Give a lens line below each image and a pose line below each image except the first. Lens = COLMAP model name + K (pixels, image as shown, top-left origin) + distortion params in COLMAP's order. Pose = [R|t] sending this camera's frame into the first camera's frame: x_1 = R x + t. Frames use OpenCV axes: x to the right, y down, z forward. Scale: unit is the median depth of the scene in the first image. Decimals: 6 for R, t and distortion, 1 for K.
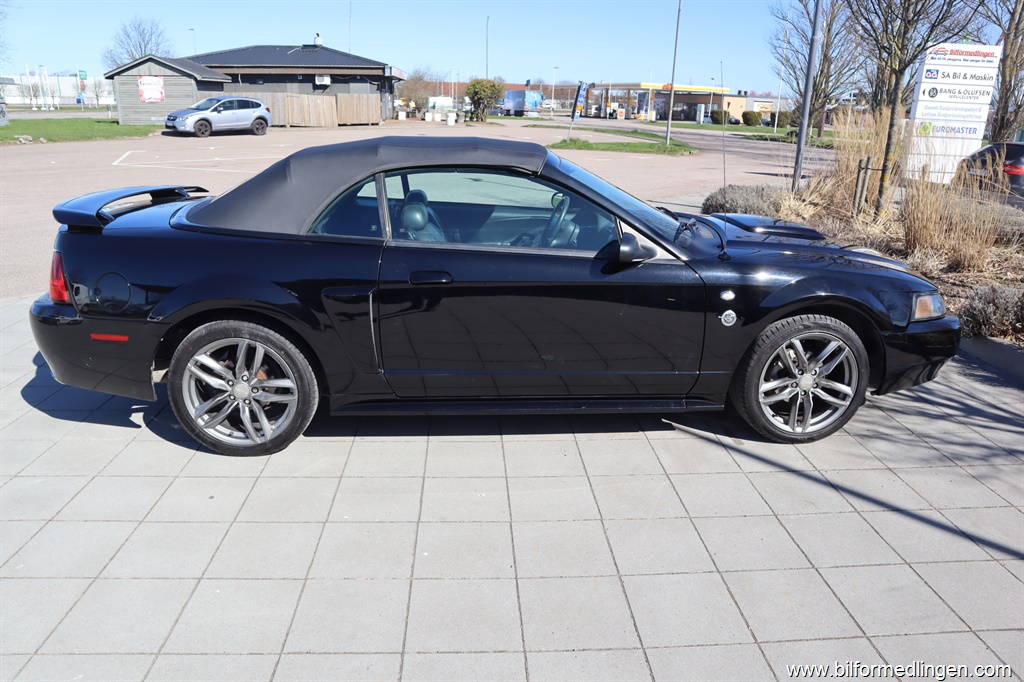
lens RADIAL K [[706.3, 0, 512.0], [0, 706.3, 341.0], [0, 0, 1]] dist [-0.127141, 0.077693]
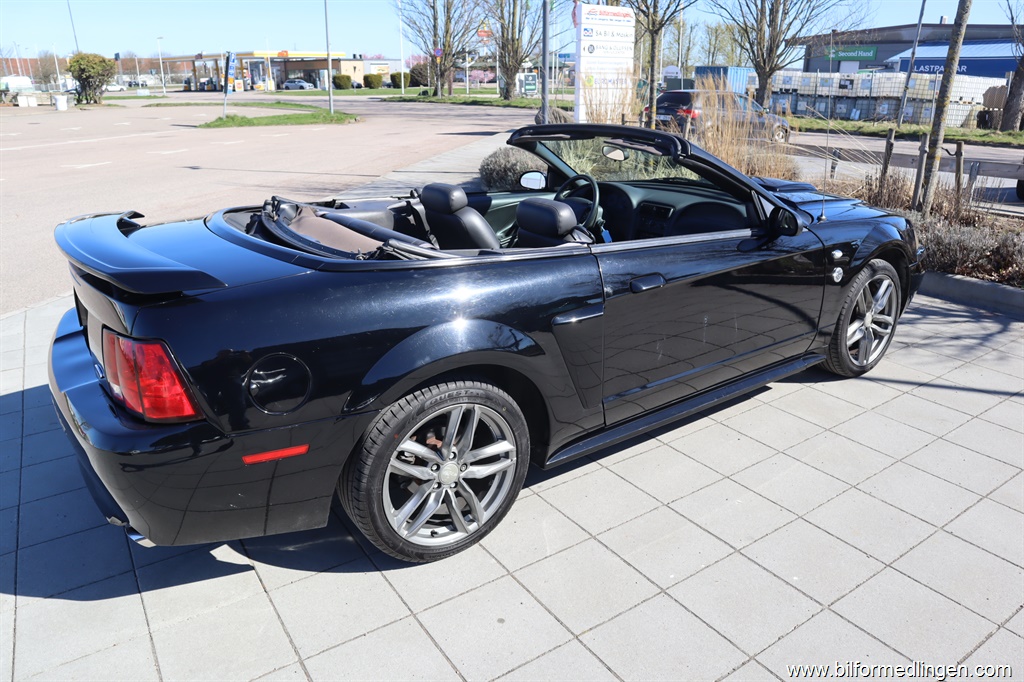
lens RADIAL K [[706.3, 0, 512.0], [0, 706.3, 341.0], [0, 0, 1]] dist [-0.127141, 0.077693]
pose [[0.864390, -0.202513, 0.460237, -0.081139], [0.181543, 0.979262, 0.089931, -0.015281], [-0.468905, 0.005818, 0.883230, 0.037859]]
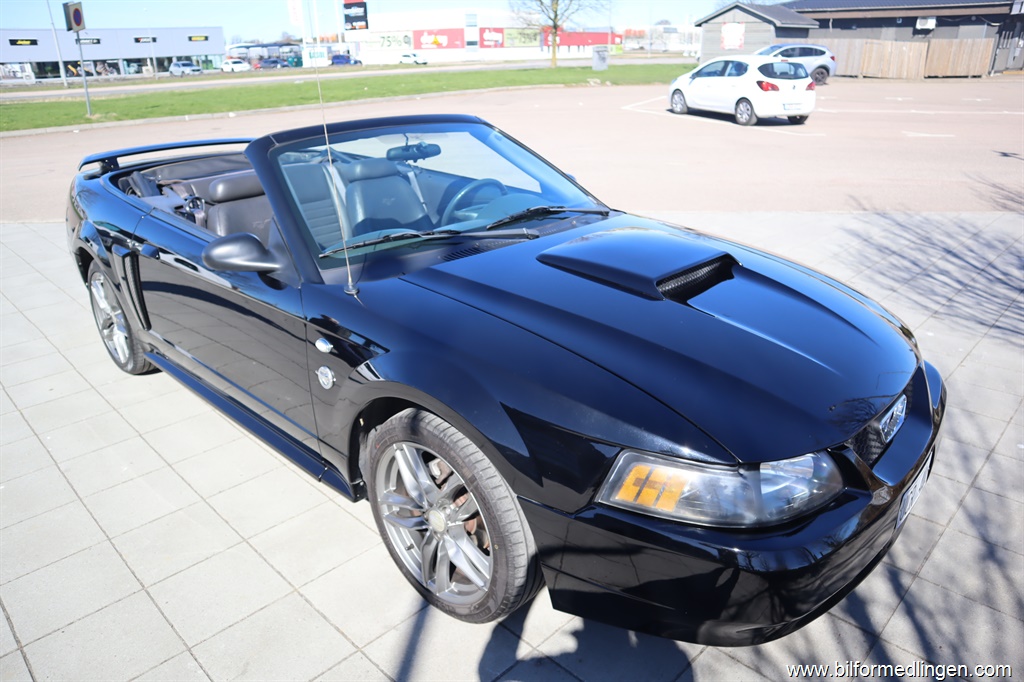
lens RADIAL K [[706.3, 0, 512.0], [0, 706.3, 341.0], [0, 0, 1]] dist [-0.127141, 0.077693]
pose [[0.670739, 0.252700, -0.697317, 0.114300], [-0.203393, 0.966796, 0.154716, -0.027568], [0.713260, 0.038055, 0.699865, 0.085080]]
